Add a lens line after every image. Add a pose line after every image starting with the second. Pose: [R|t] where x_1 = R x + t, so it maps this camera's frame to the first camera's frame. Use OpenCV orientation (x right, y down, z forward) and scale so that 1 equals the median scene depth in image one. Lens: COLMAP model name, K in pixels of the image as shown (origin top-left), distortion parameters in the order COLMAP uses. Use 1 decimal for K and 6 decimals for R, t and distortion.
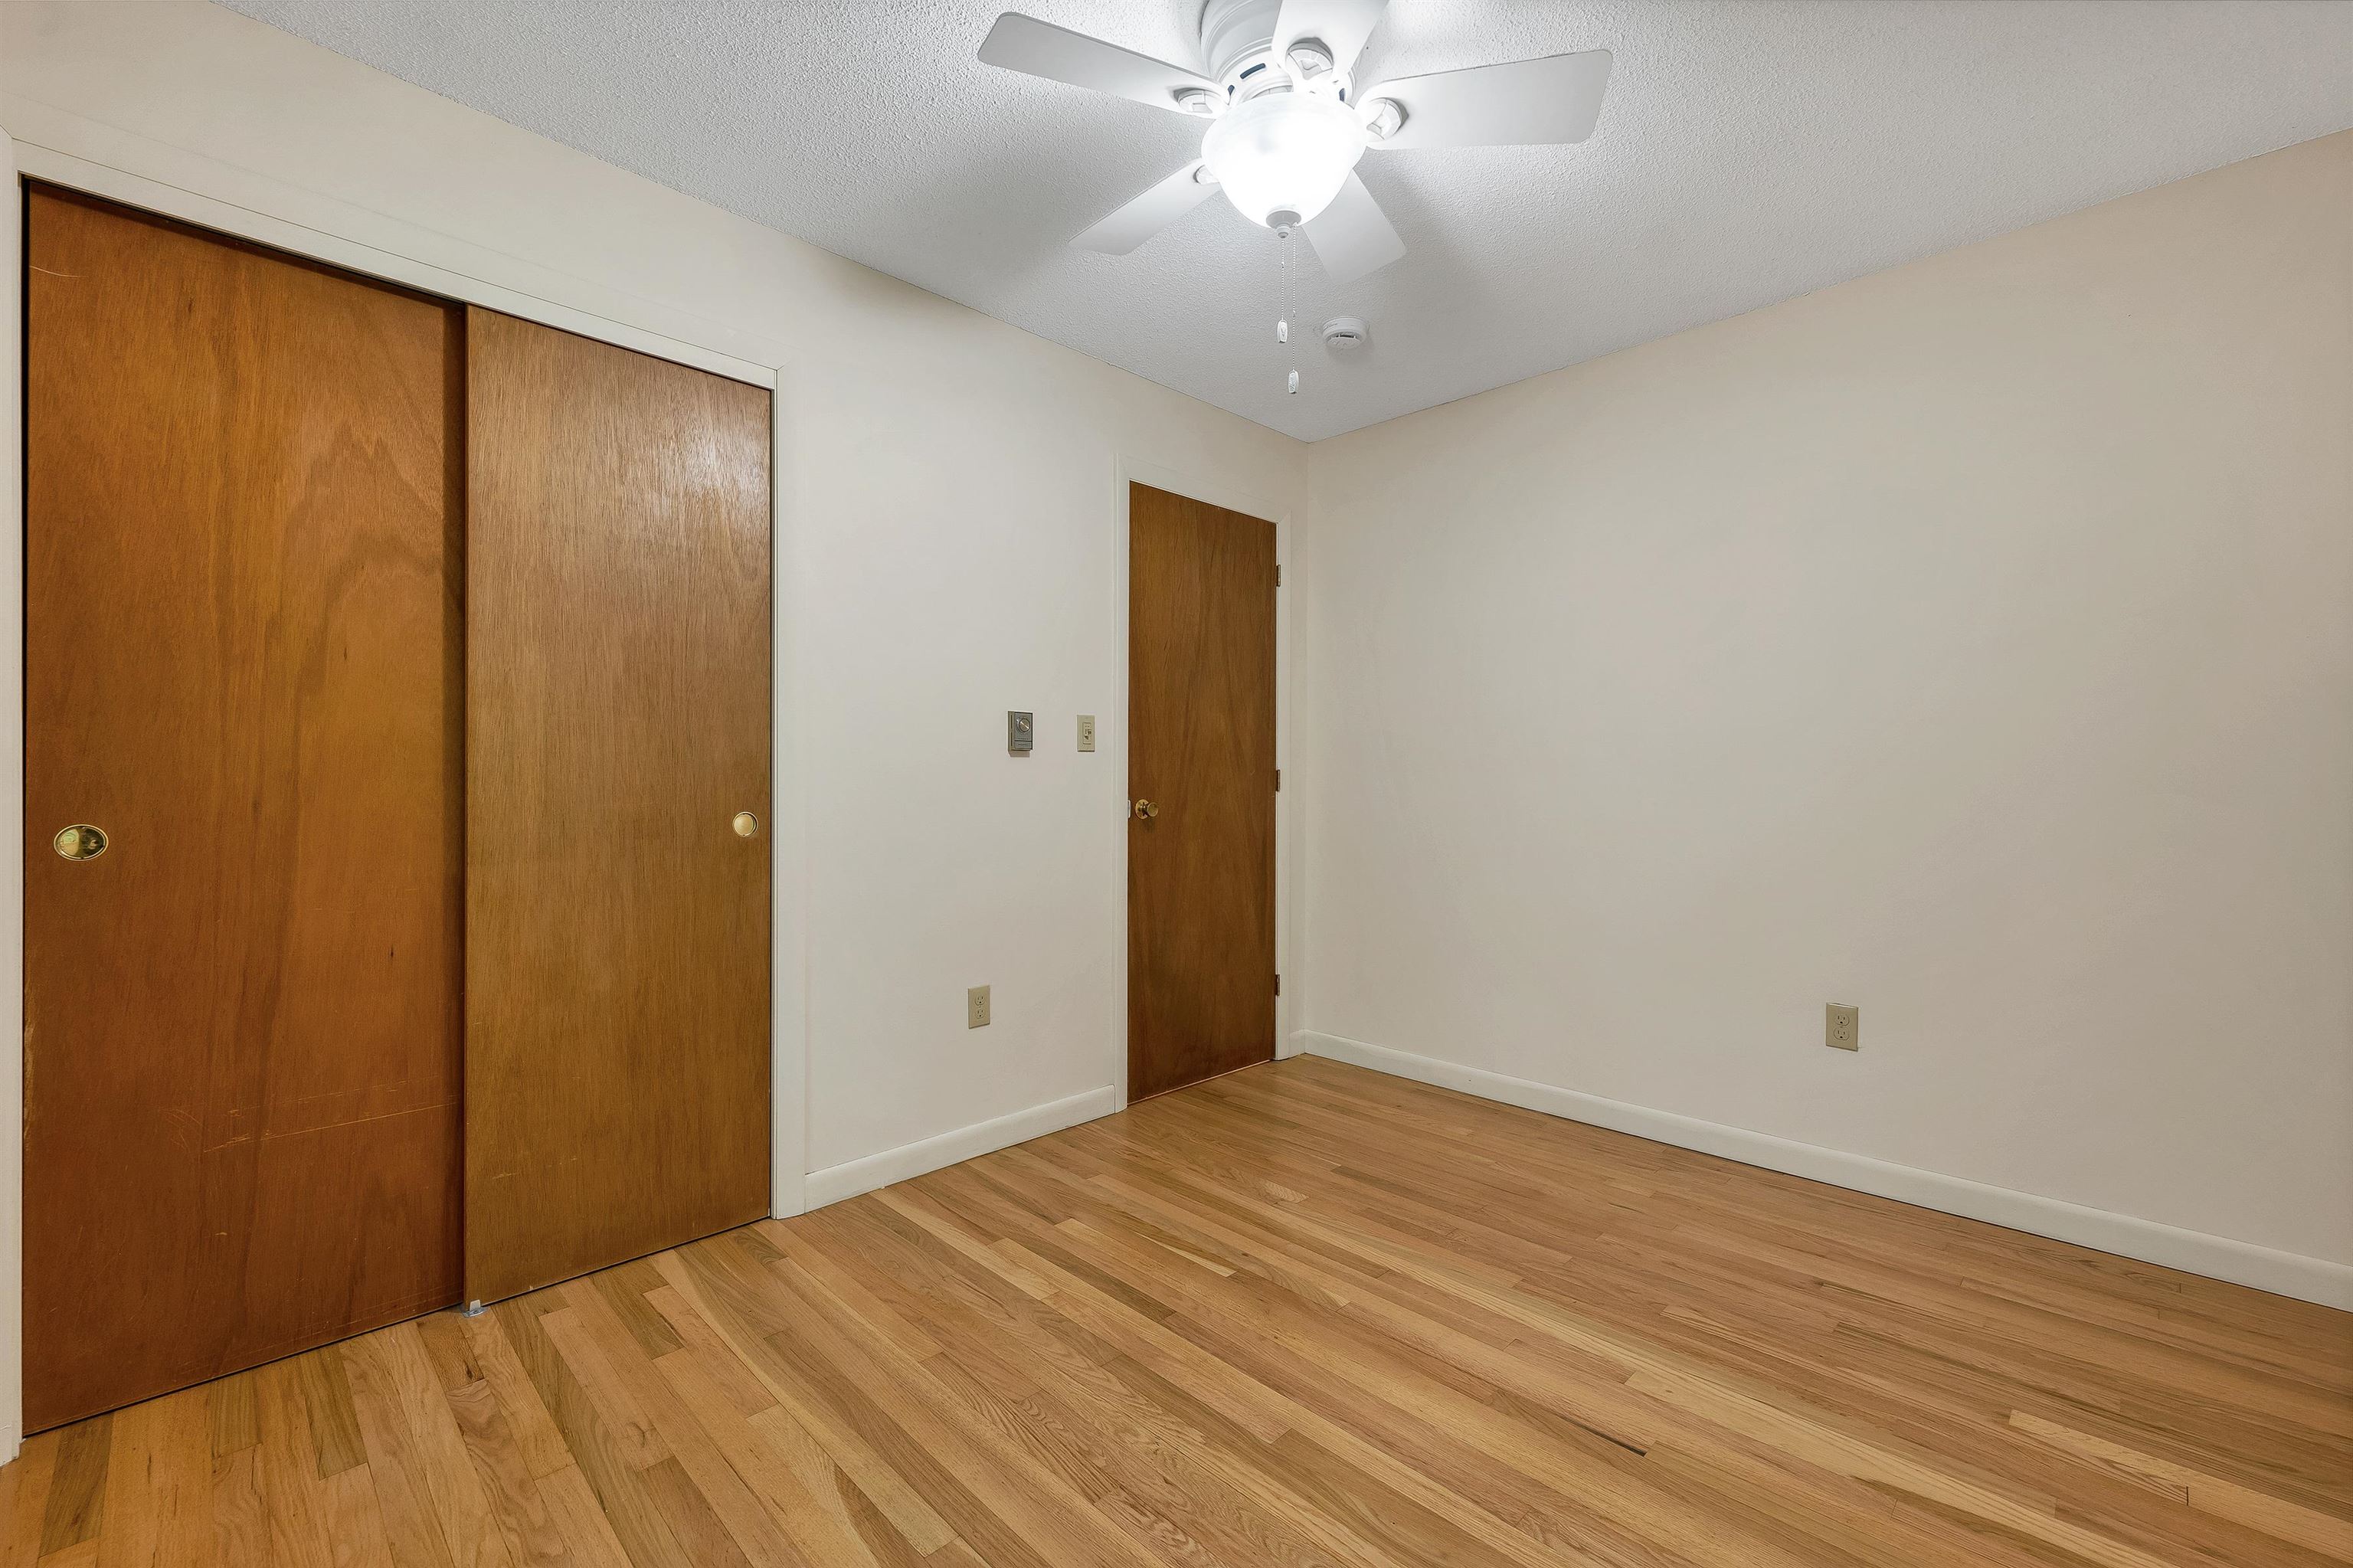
lens RADIAL K [[974.3, 0, 1176.5], [0, 974.3, 784.0], [0, 0, 1]] dist [0.001162, 0.000136]
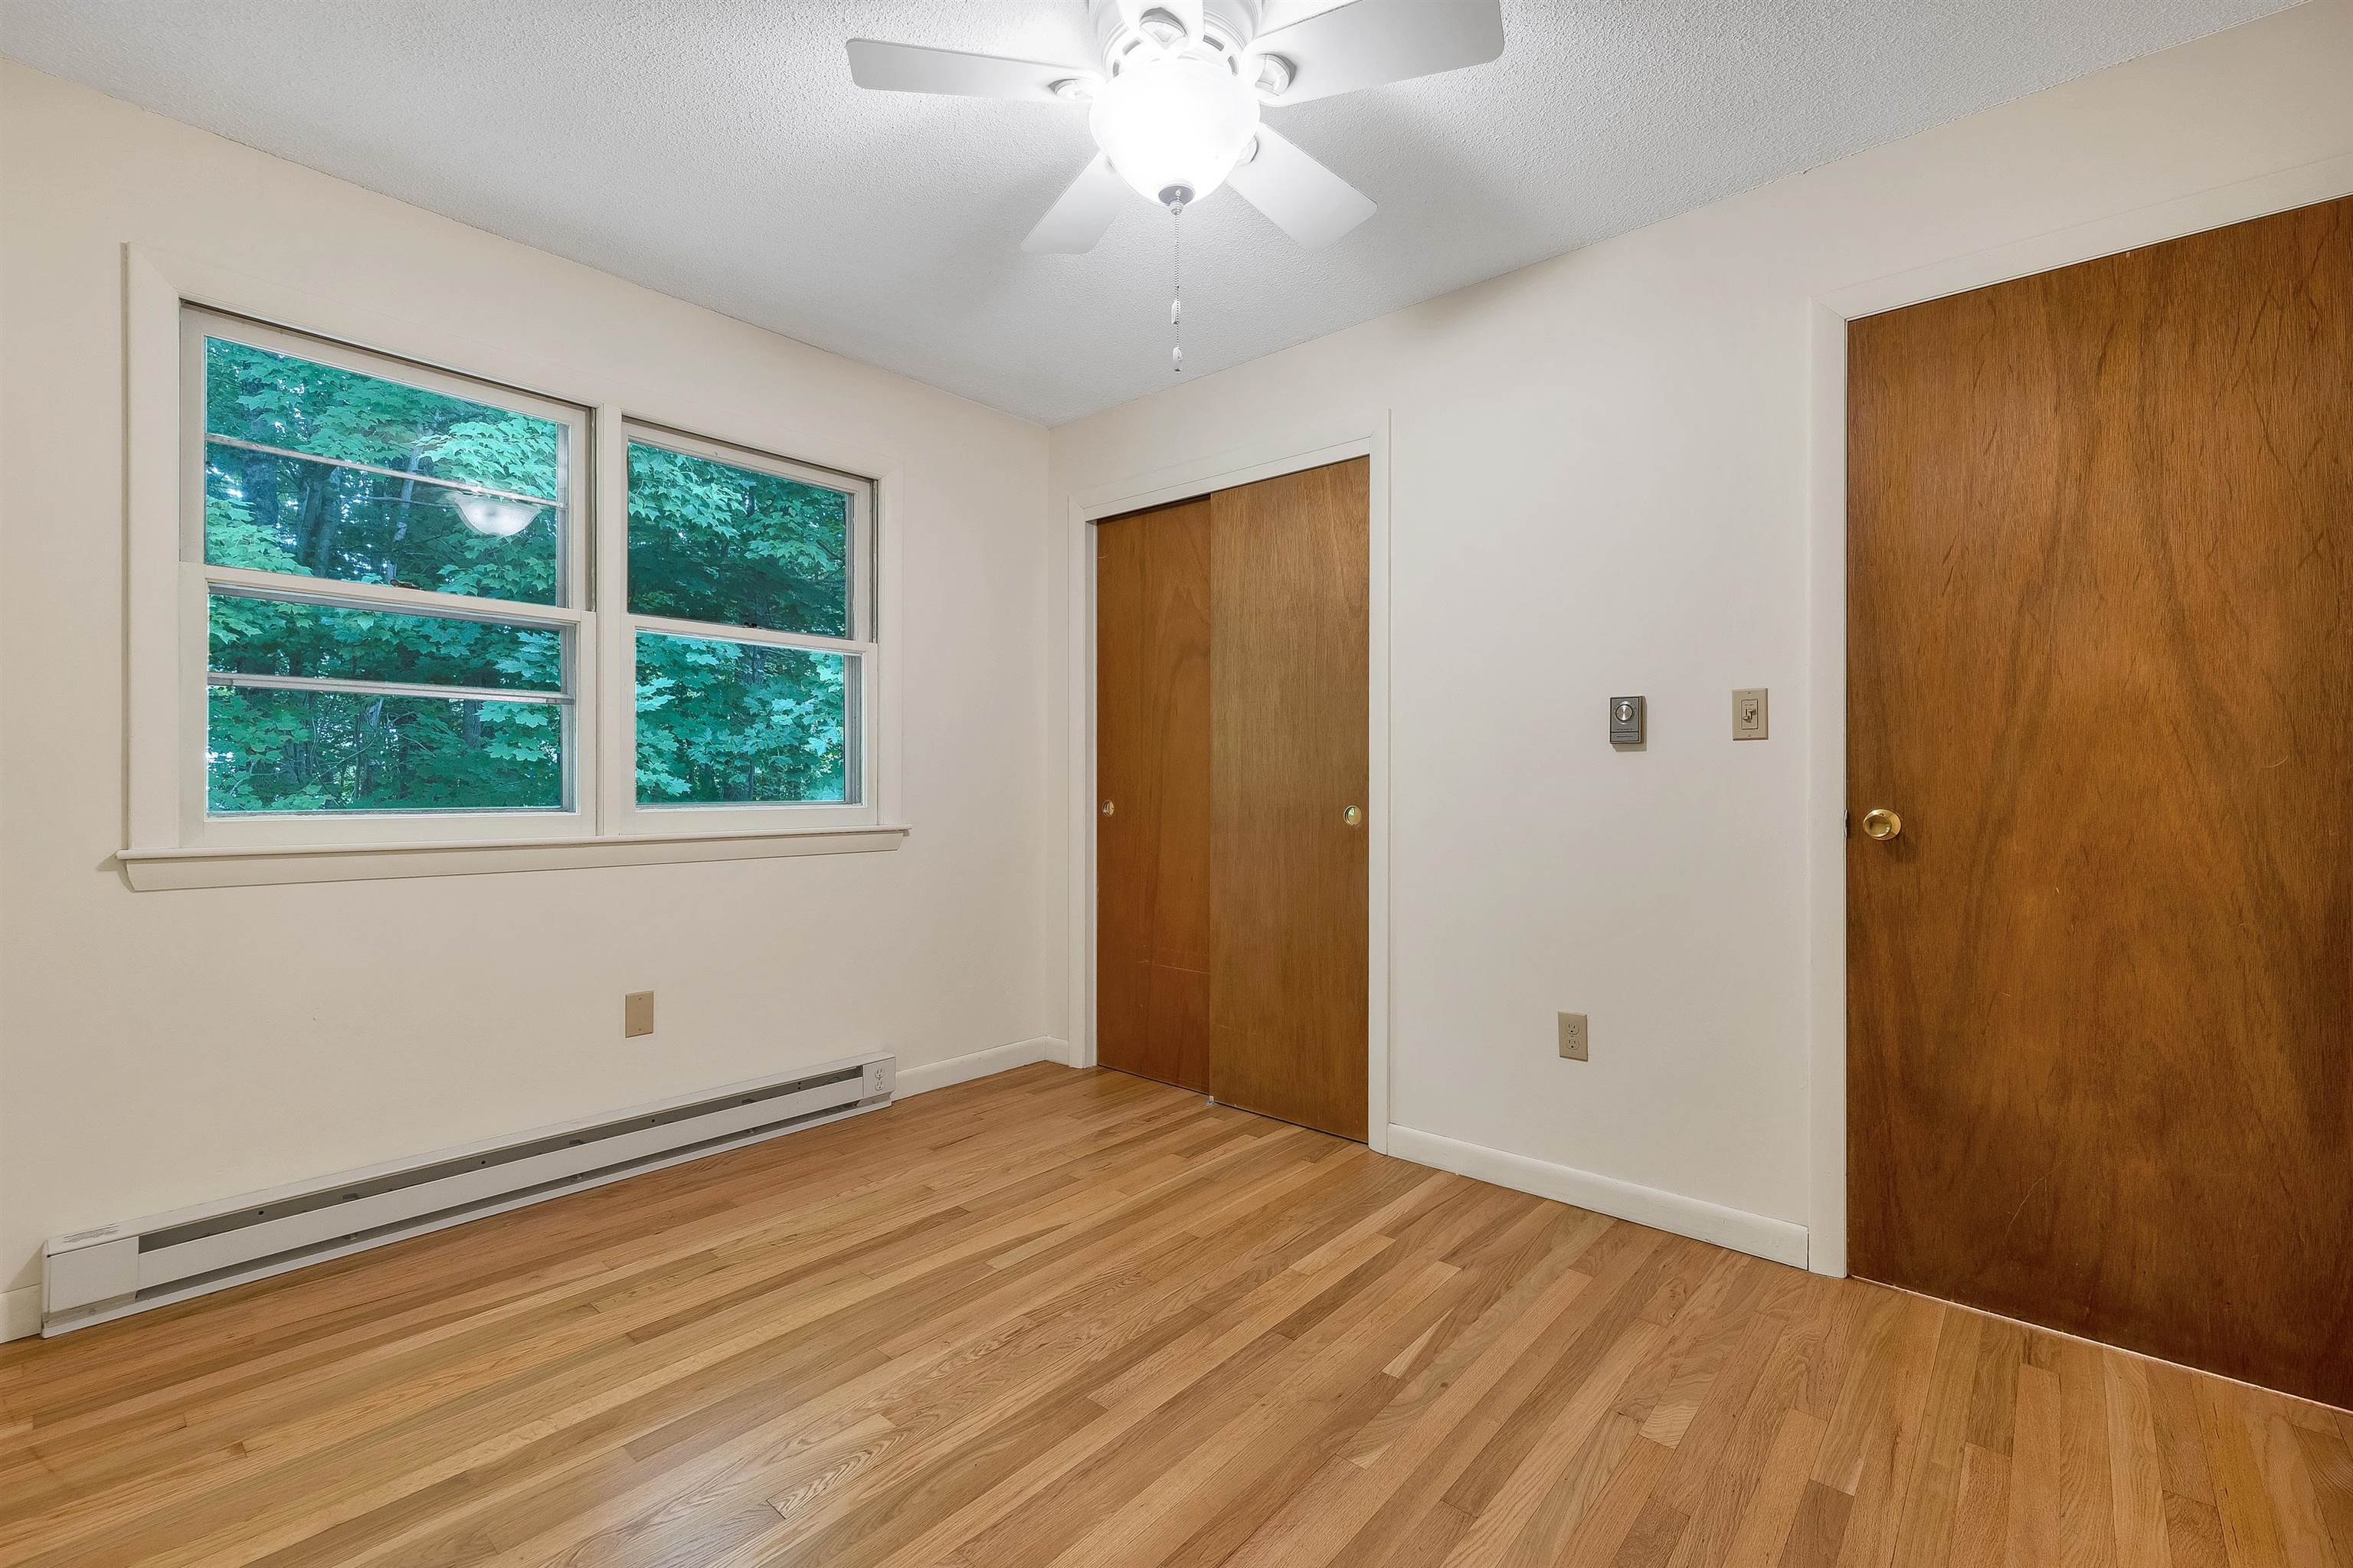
lens RADIAL K [[1002.9, 0, 1176.5], [0, 1002.9, 784.0], [0, 0, 1]] dist [-0.000296, 0.000041]
pose [[0.071992, -0.000185, -0.997405, 0.916841], [-0.007036, 0.999975, -0.000694, 0.004304], [0.997380, 0.007067, 0.071989, 0.776120]]
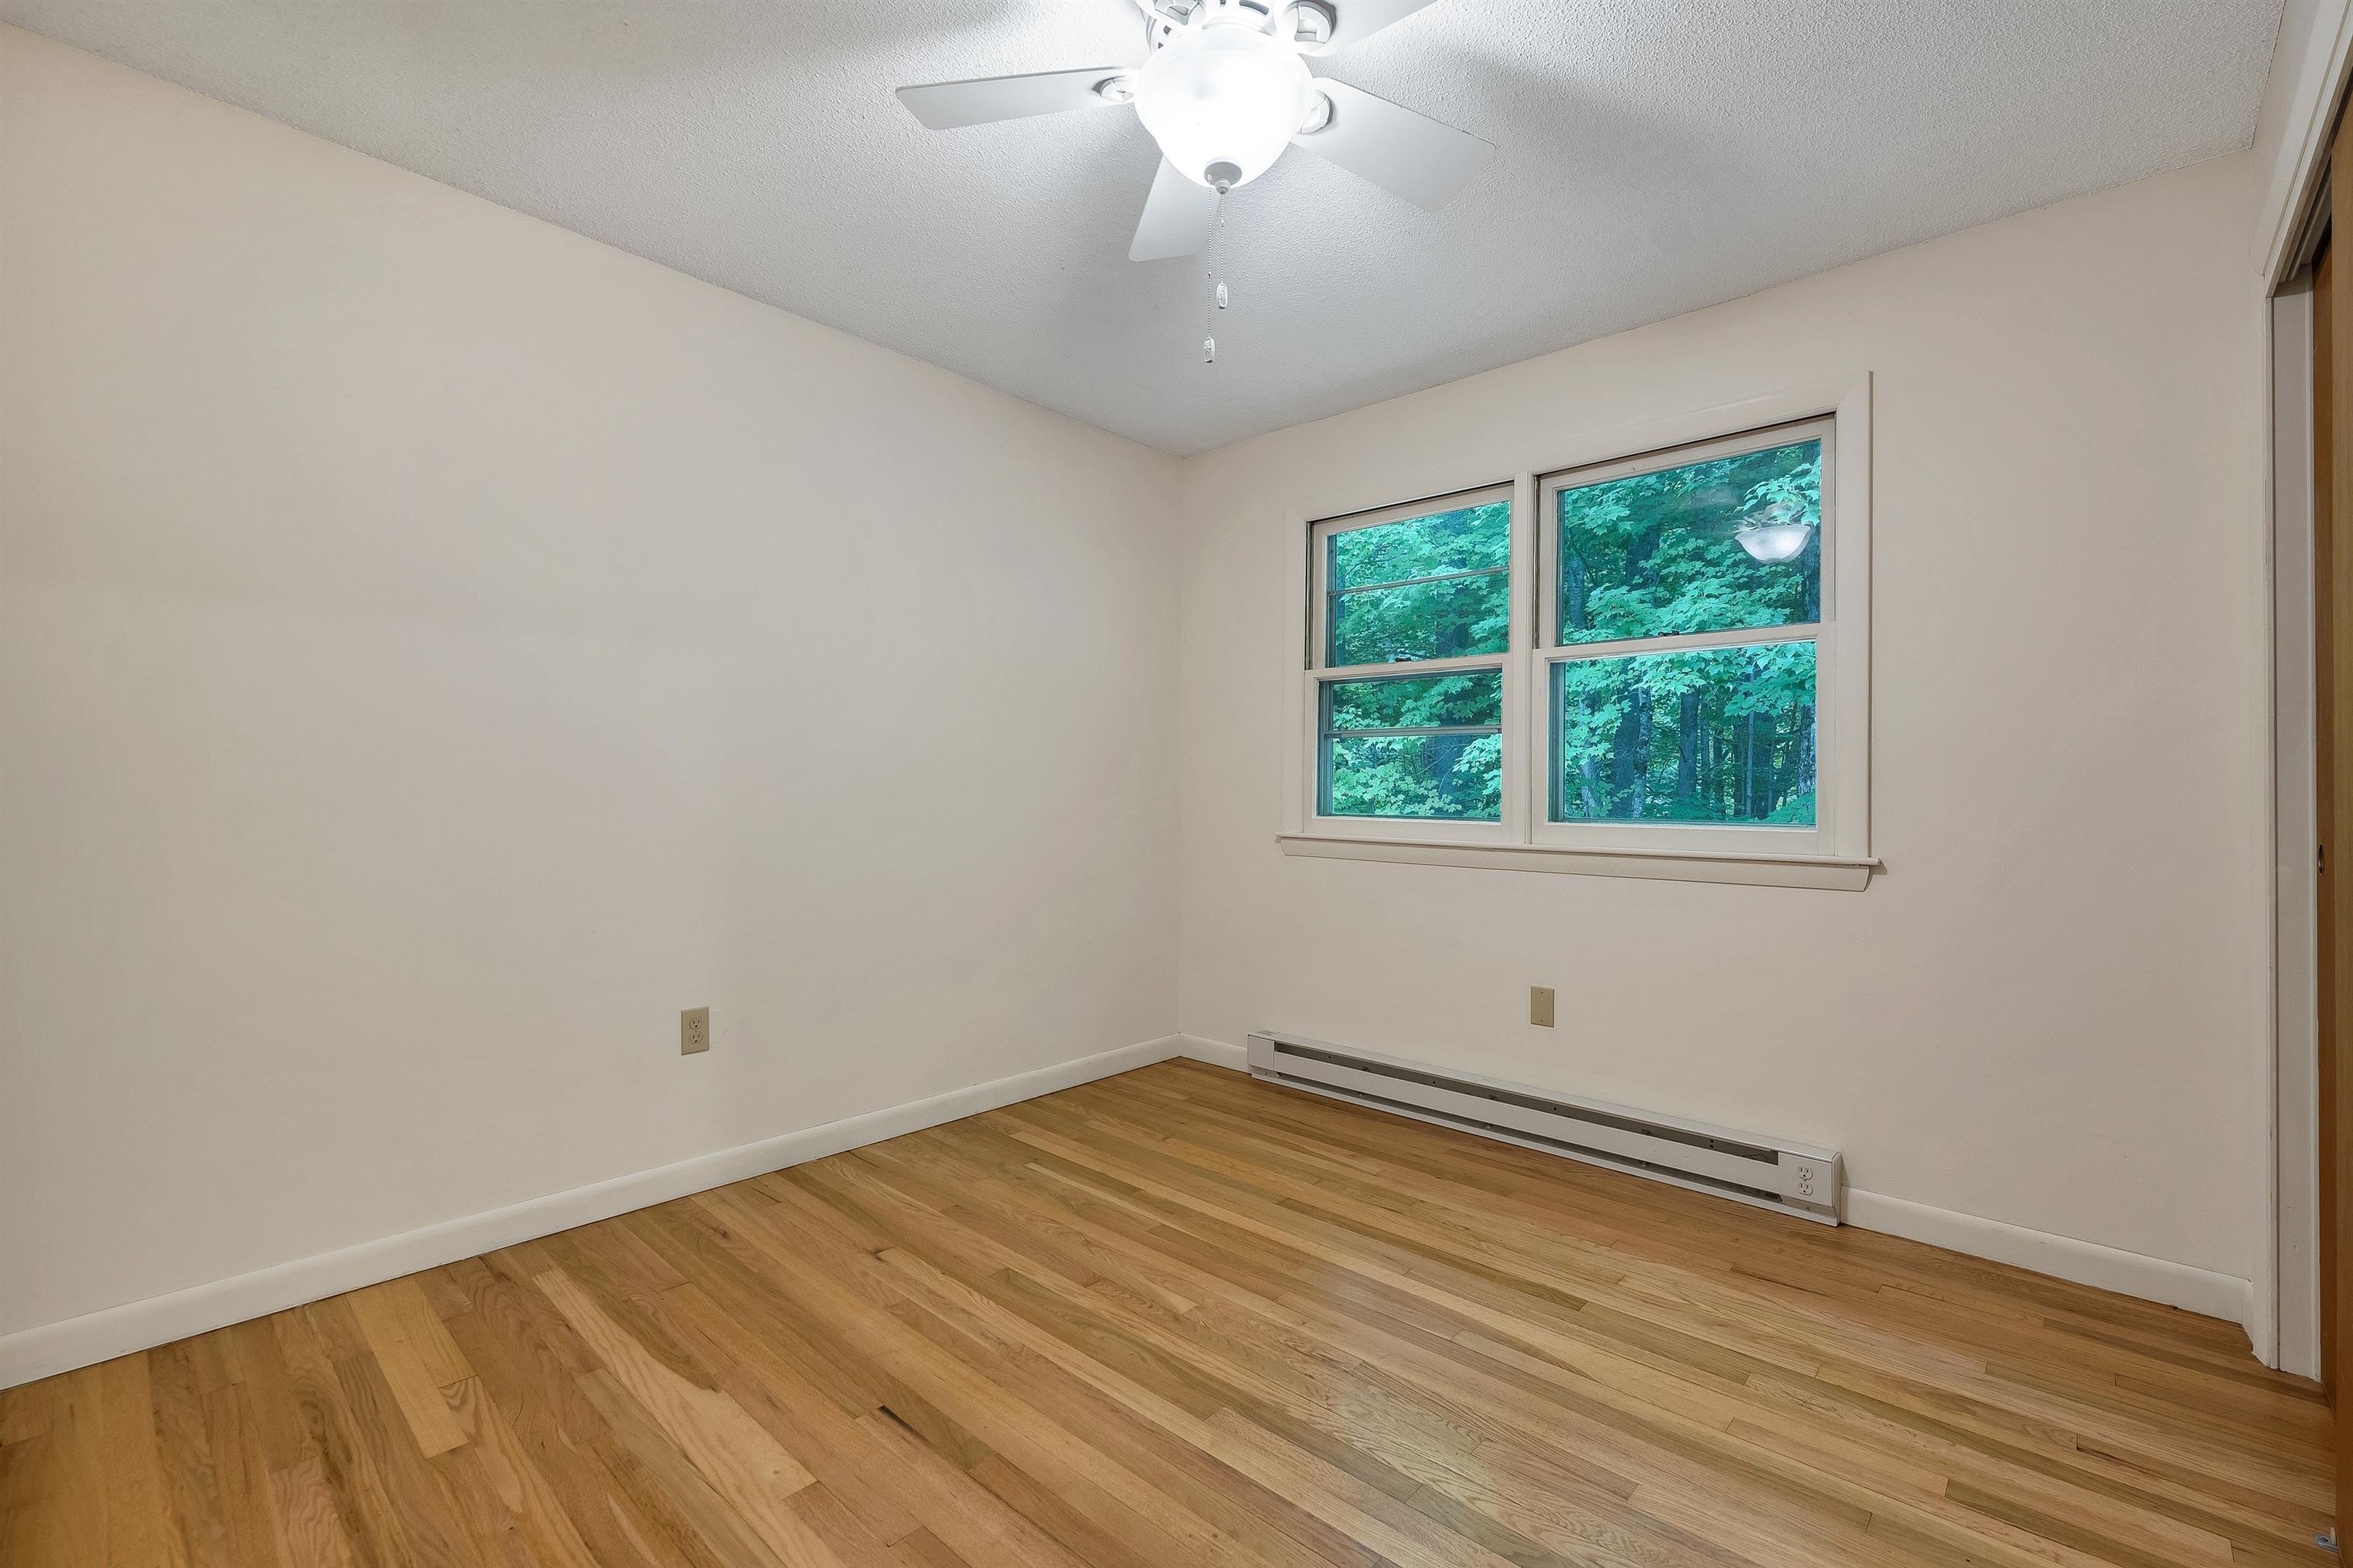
lens RADIAL K [[1002.9, 0, 1176.5], [0, 1002.9, 784.0], [0, 0, 1]] dist [-0.000296, 0.000041]
pose [[-0.998800, -0.010972, -0.047733, 0.160031], [-0.010829, 0.999936, -0.003241, -0.004352], [0.047766, -0.002720, -0.998855, 1.608948]]
